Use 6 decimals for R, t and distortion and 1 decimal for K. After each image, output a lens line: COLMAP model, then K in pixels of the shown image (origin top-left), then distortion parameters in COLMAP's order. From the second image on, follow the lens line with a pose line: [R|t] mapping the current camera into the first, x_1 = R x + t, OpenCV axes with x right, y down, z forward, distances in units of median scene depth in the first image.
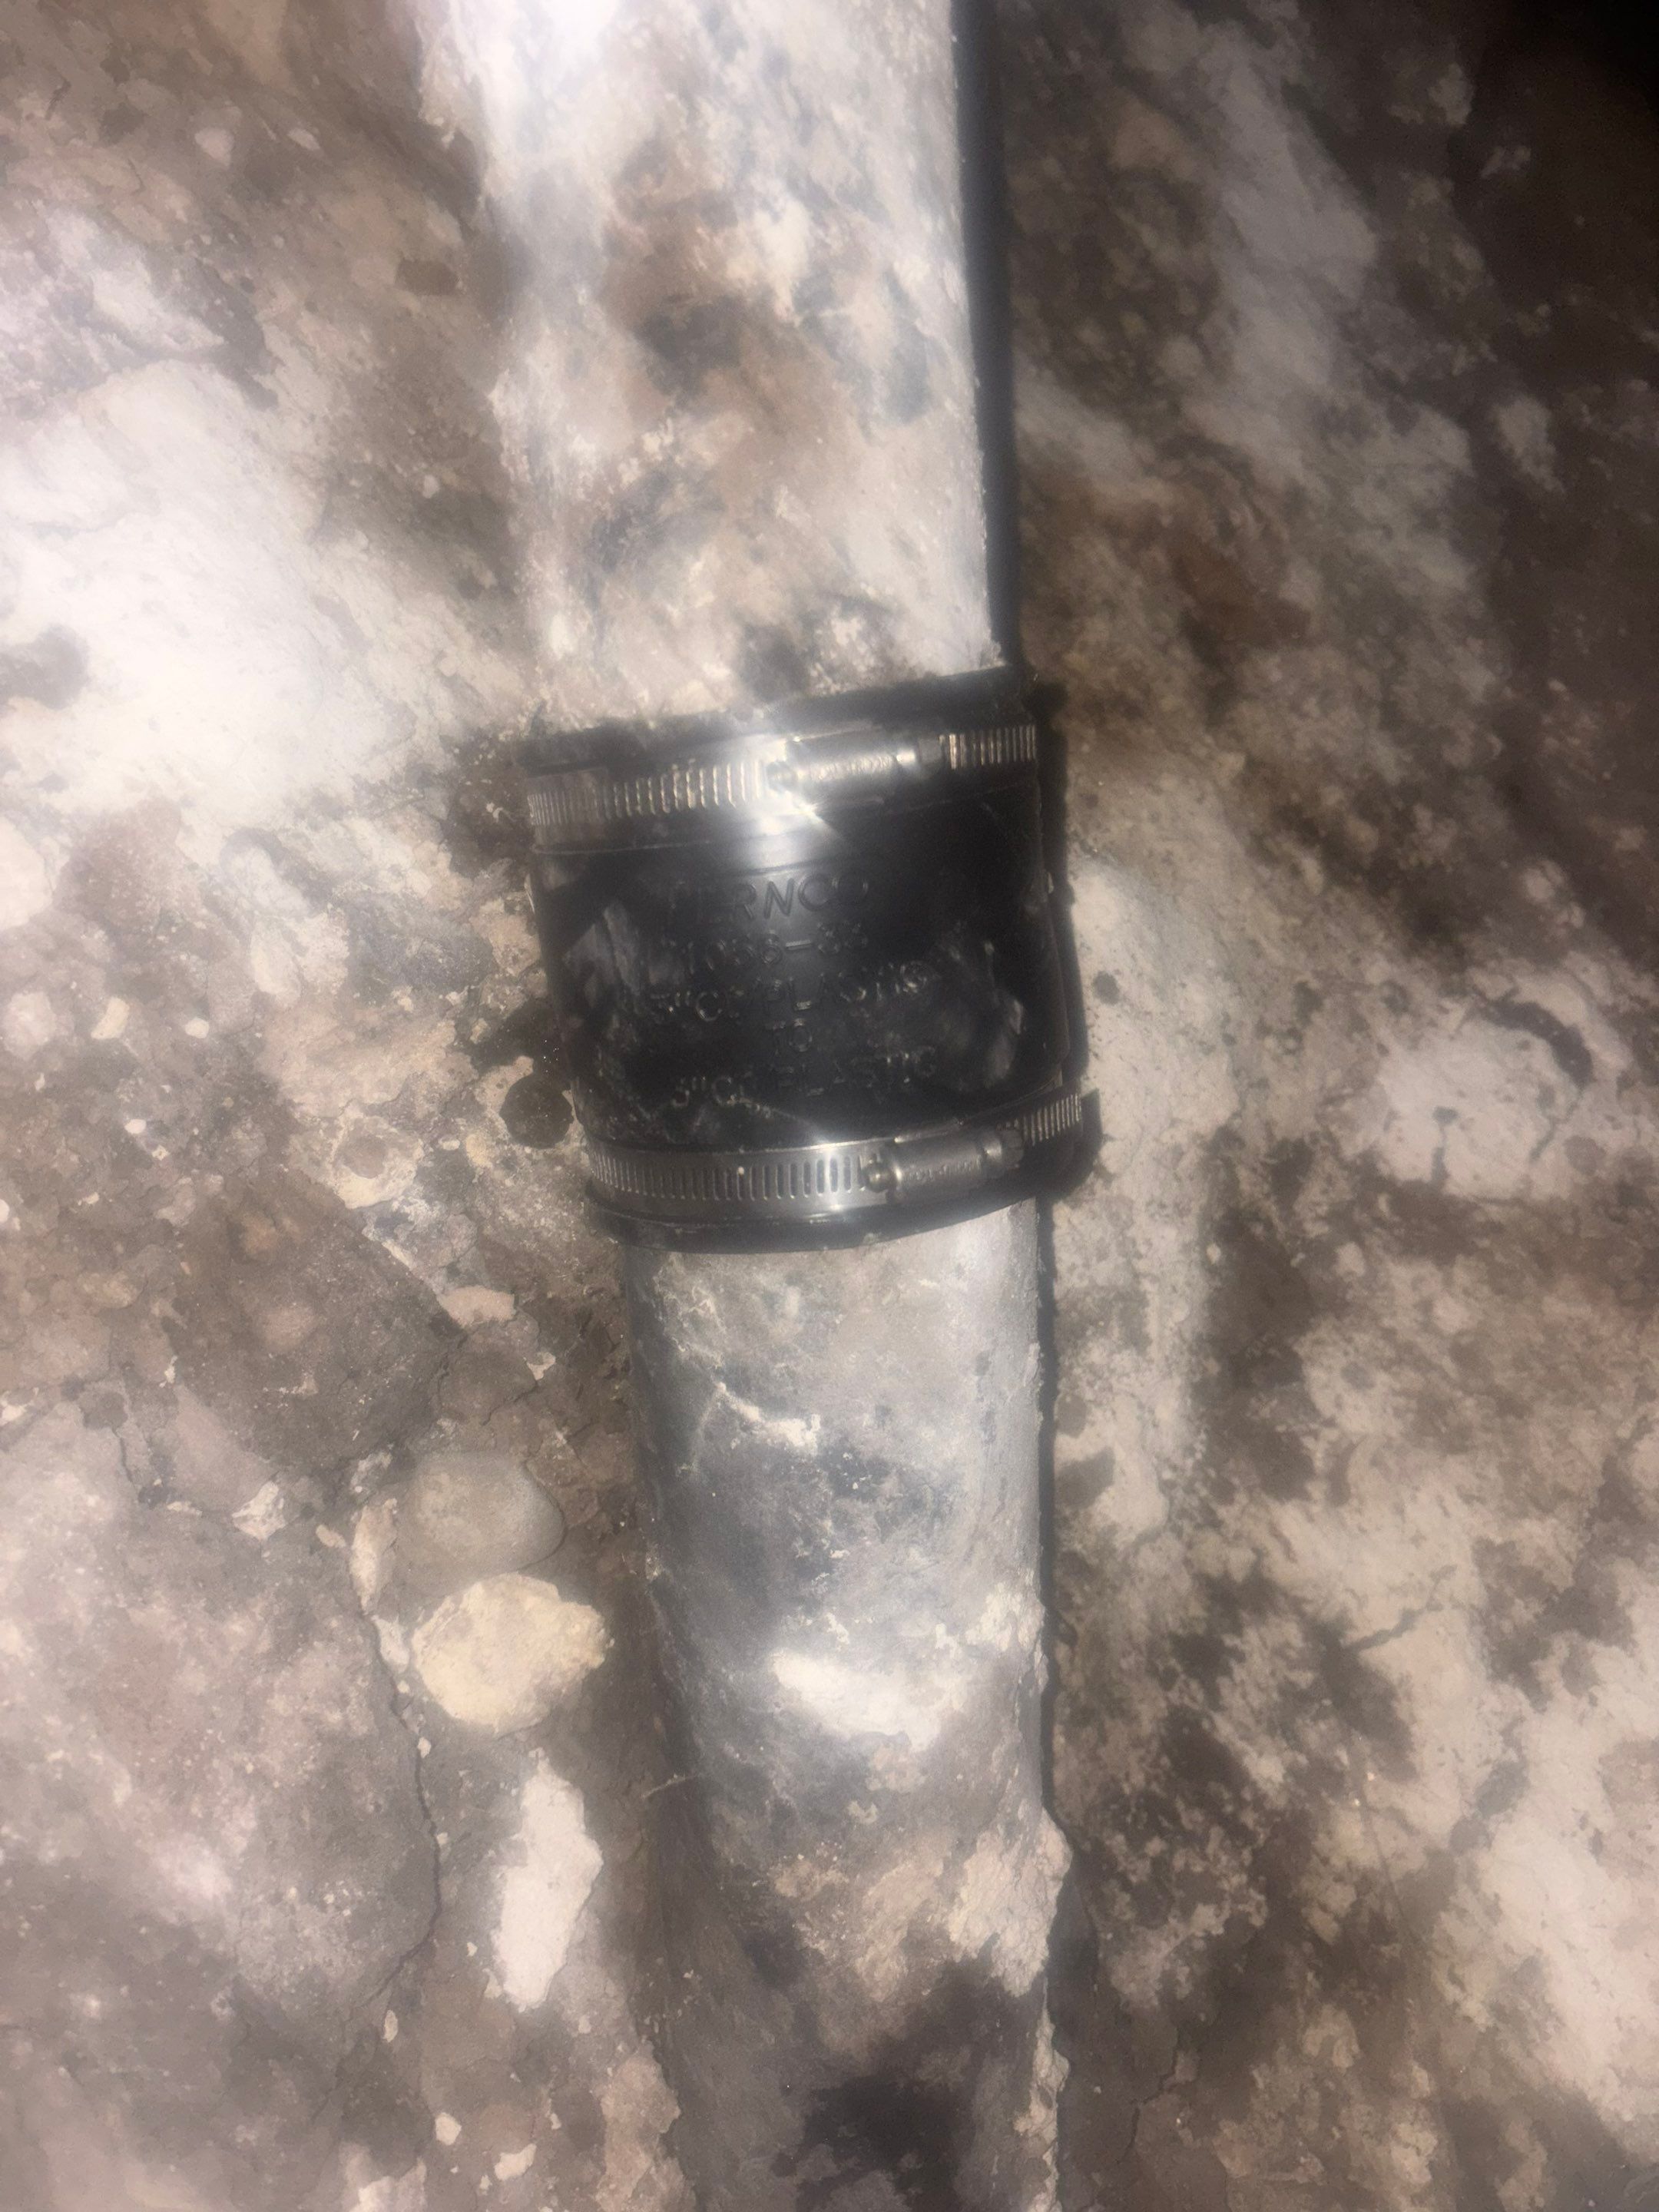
lens RADIAL K [[1674.0, 0, 829.5], [0, 1674.0, 1106.0], [0, 0, 1]] dist [-0.072310, 0.102759]
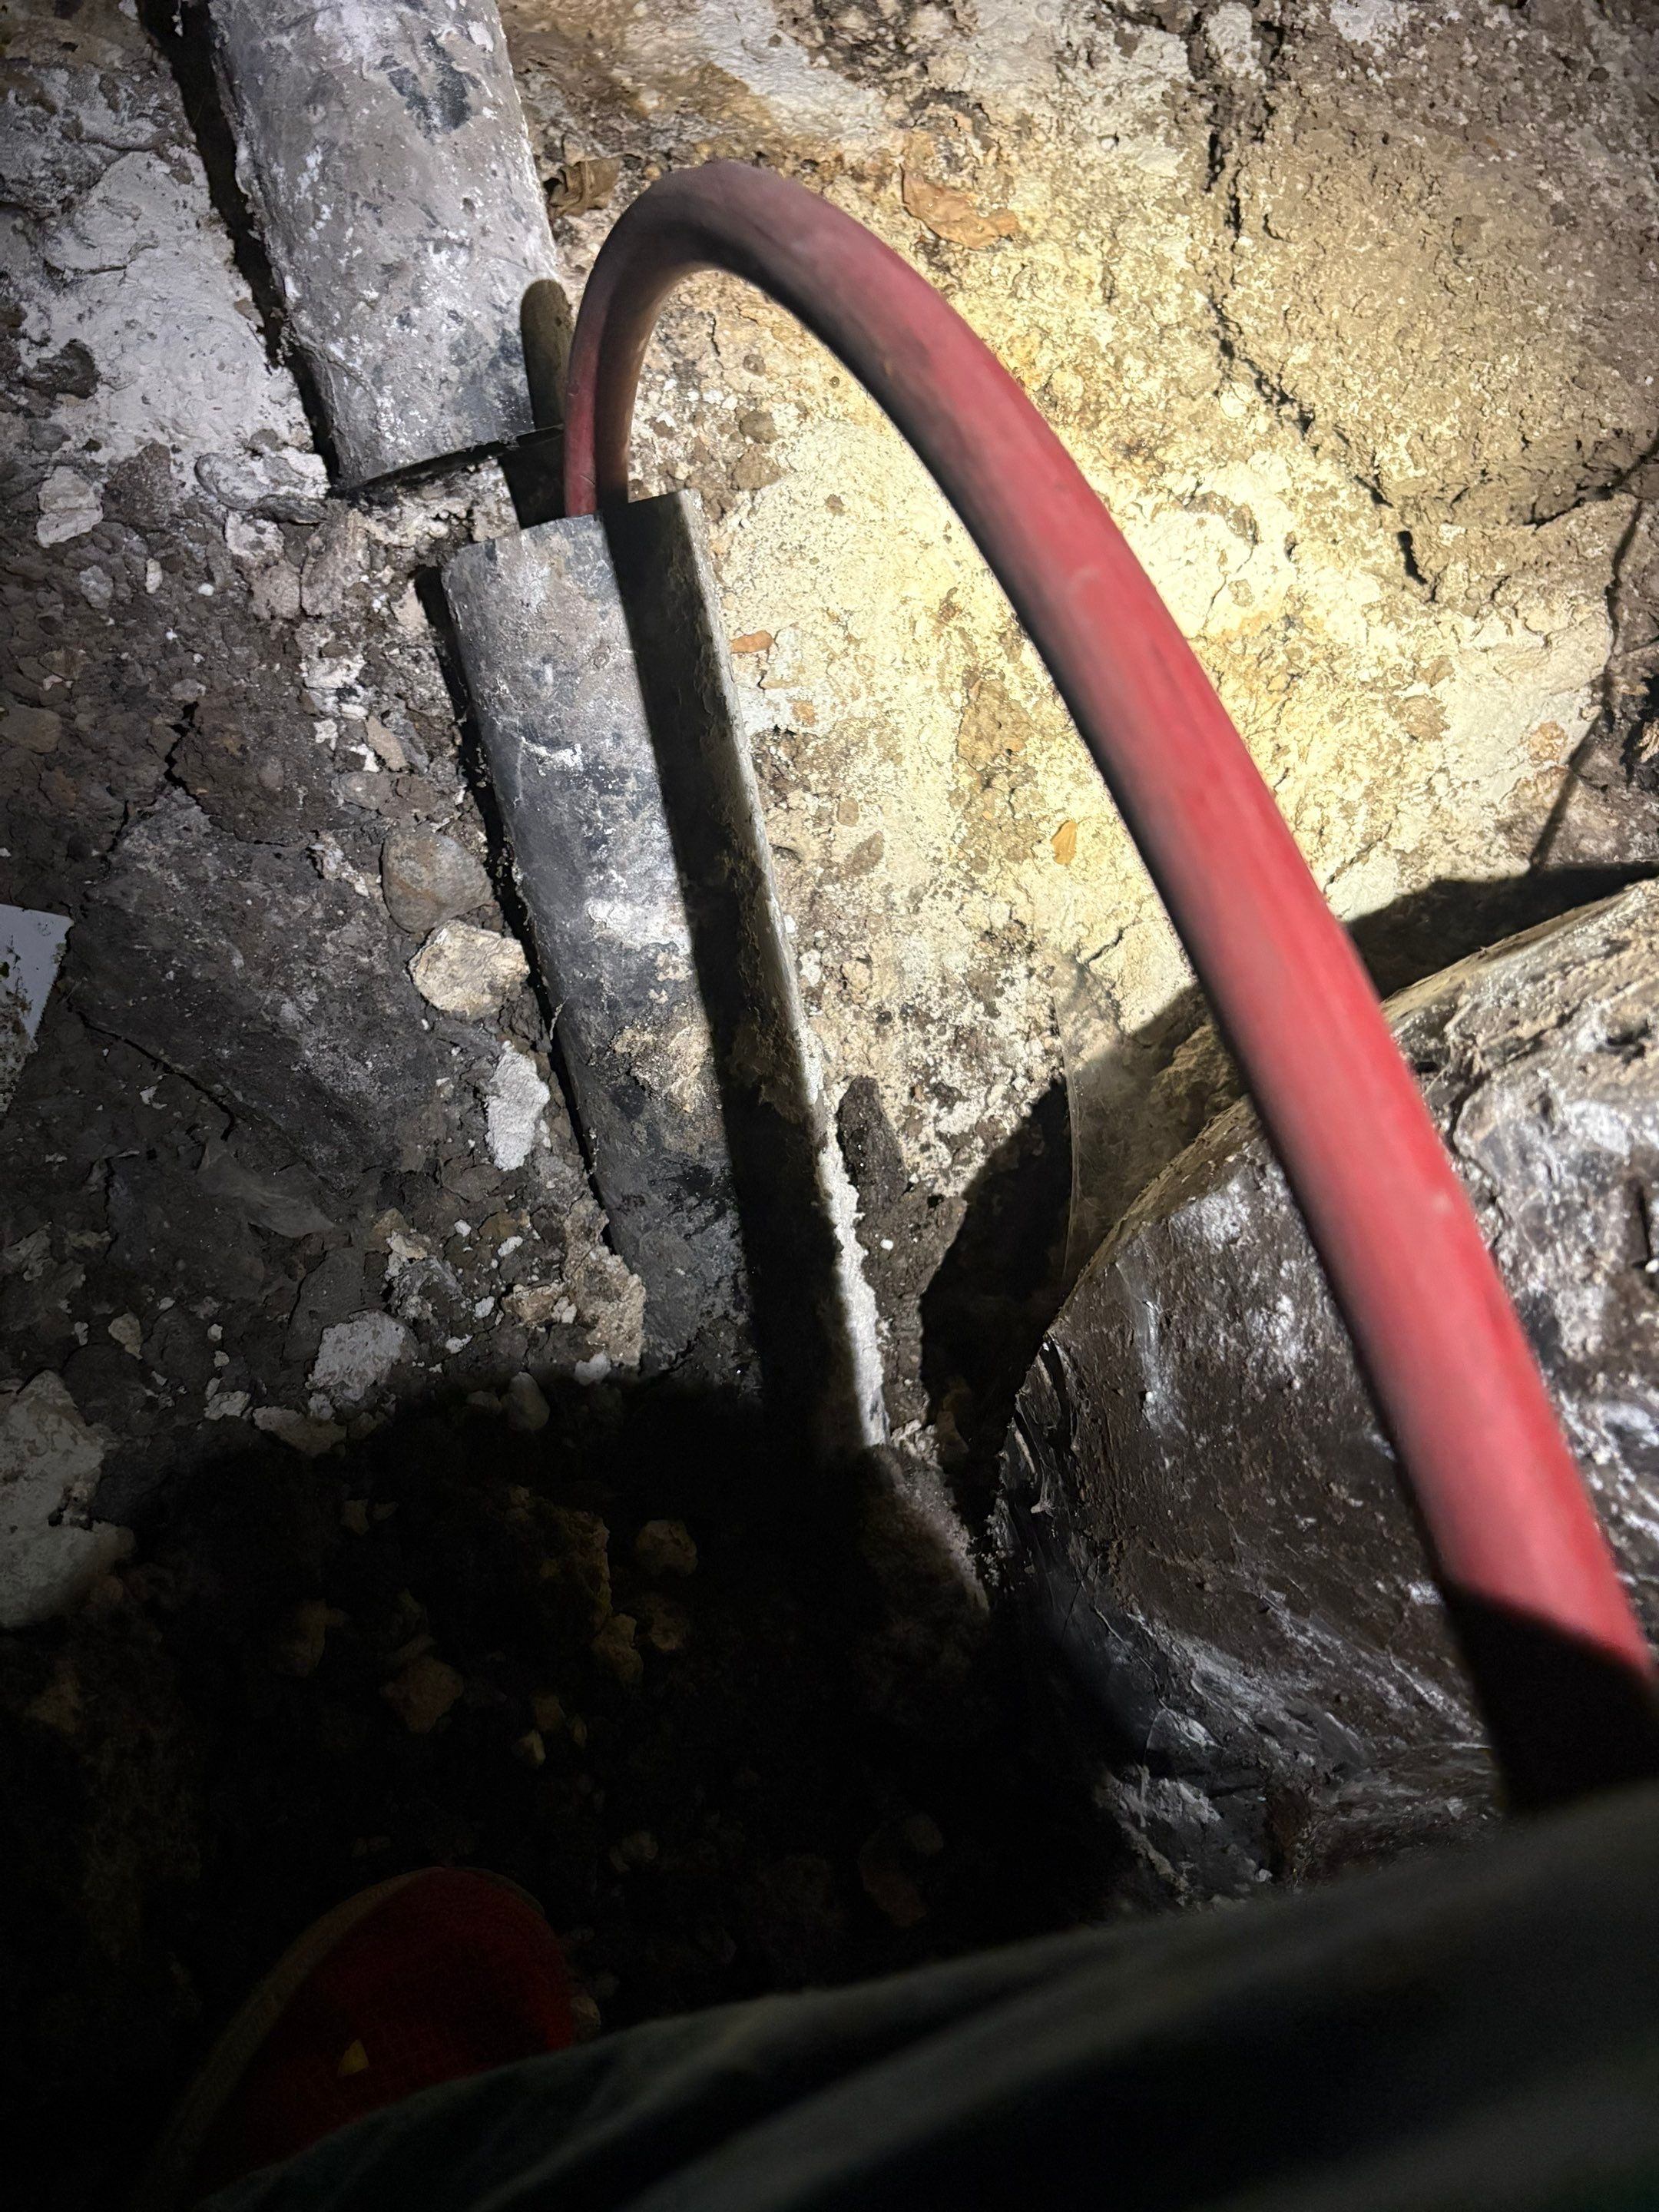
lens RADIAL K [[1512.0, 0, 829.5], [0, 1512.0, 1106.0], [0, 0, 1]] dist [0.005848, -0.032744]
pose [[0.984693, -0.115585, -0.130457, 0.394790], [0.134469, 0.979999, 0.146696, 0.350274], [0.110892, -0.161993, 0.980541, -0.517895]]
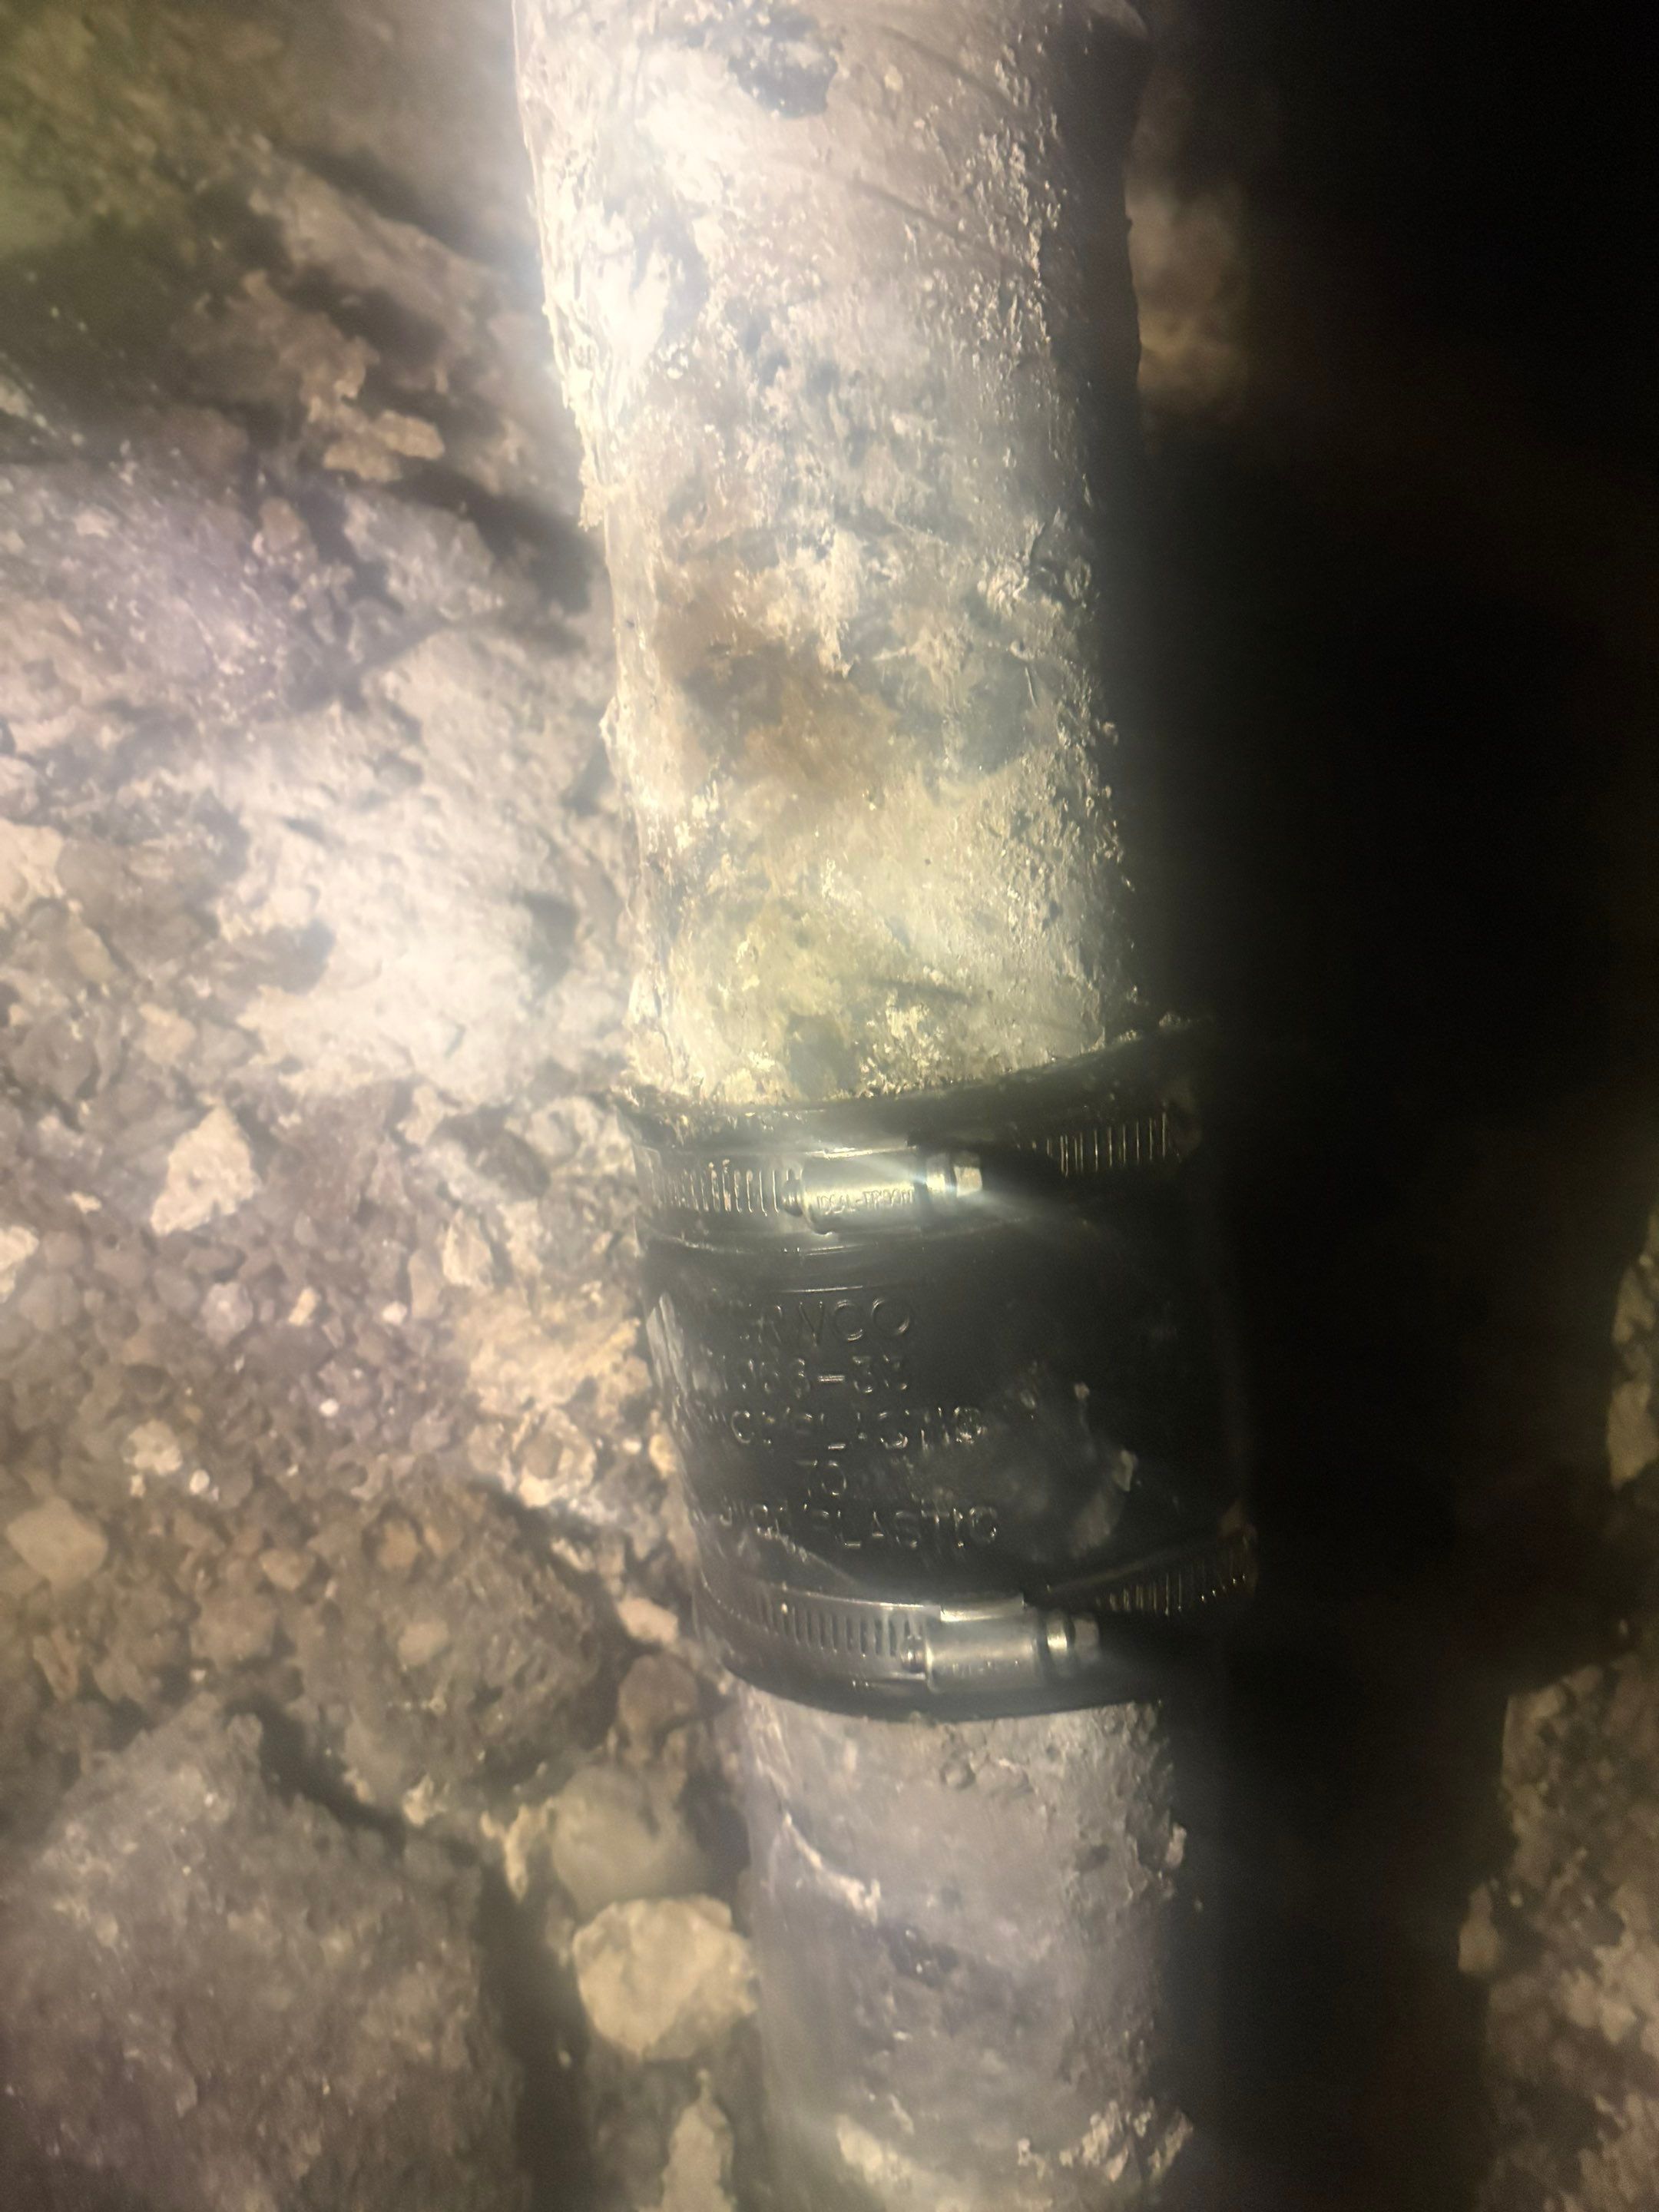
lens RADIAL K [[1677.5, 0, 829.5], [0, 1677.5, 1106.0], [0, 0, 1]] dist [0.013562, -0.047056]
pose [[0.916185, 0.066486, -0.395203, 0.288385], [-0.063509, 0.997768, 0.020627, -0.234403], [0.395692, 0.006201, 0.918362, 0.179148]]
